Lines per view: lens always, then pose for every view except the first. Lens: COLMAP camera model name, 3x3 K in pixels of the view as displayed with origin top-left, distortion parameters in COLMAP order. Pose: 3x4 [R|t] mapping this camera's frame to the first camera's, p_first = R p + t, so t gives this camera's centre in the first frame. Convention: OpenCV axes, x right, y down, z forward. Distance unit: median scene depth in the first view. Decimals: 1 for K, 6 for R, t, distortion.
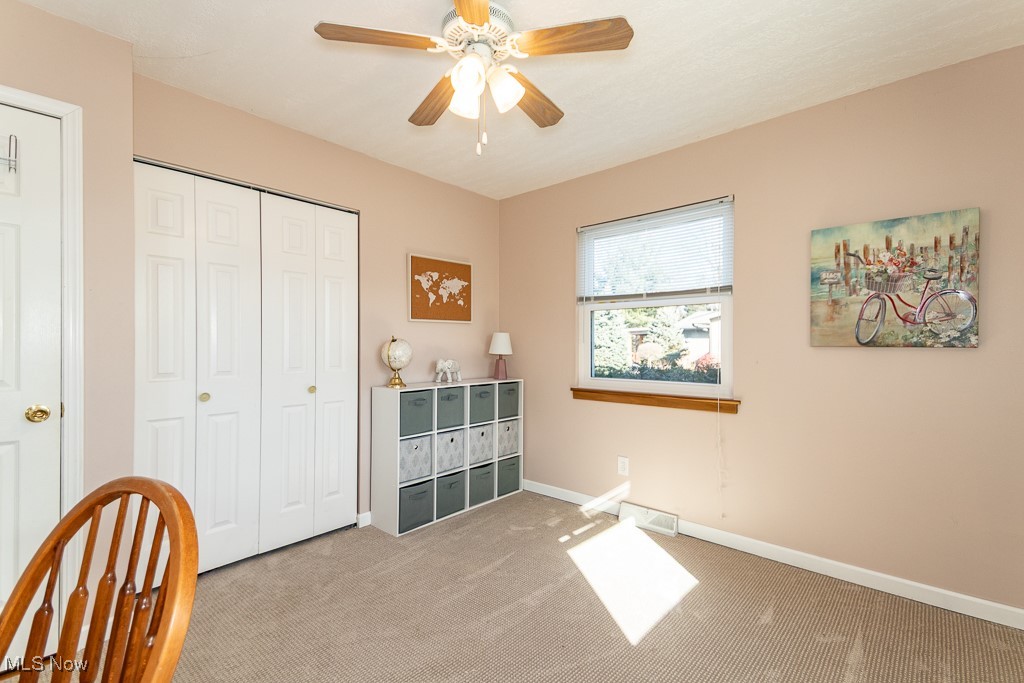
lens RADIAL K [[482.5, 0, 519.4], [0, 482.5, 342.4], [0, 0, 1]] dist [0.064148, -0.023219]
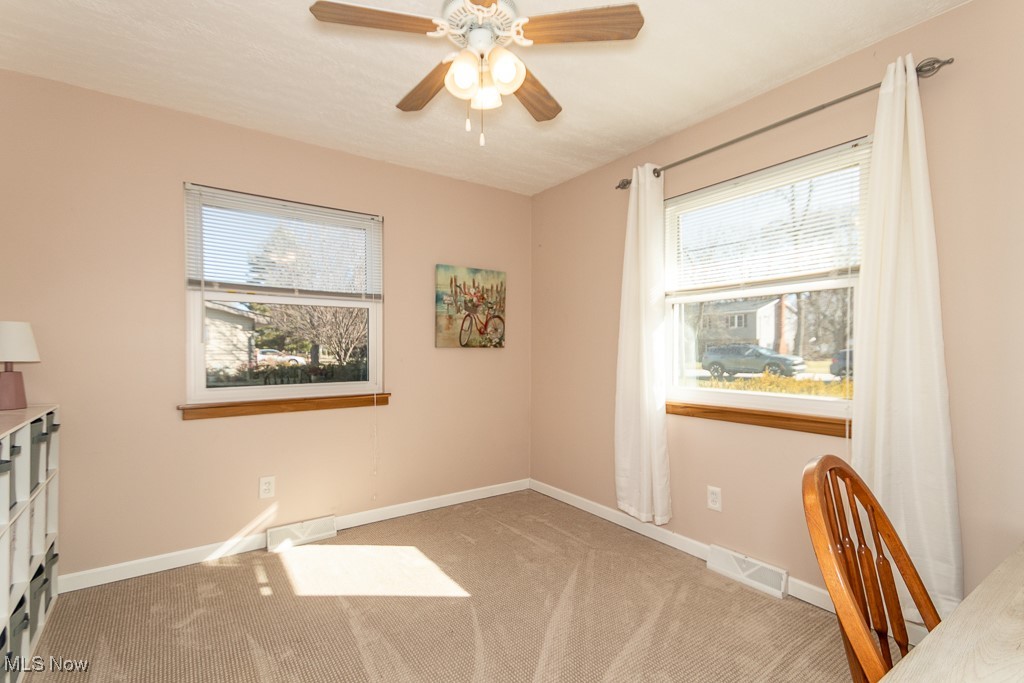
lens RADIAL K [[482.5, 0, 516.6], [0, 482.5, 349.7], [0, 0, 1]] dist [0.064148, -0.023219]
pose [[0.189908, -0.003255, 0.981796, -0.741188], [-0.006139, 0.999971, 0.004502, 0.007806], [-0.981783, -0.006882, 0.189883, 0.546767]]
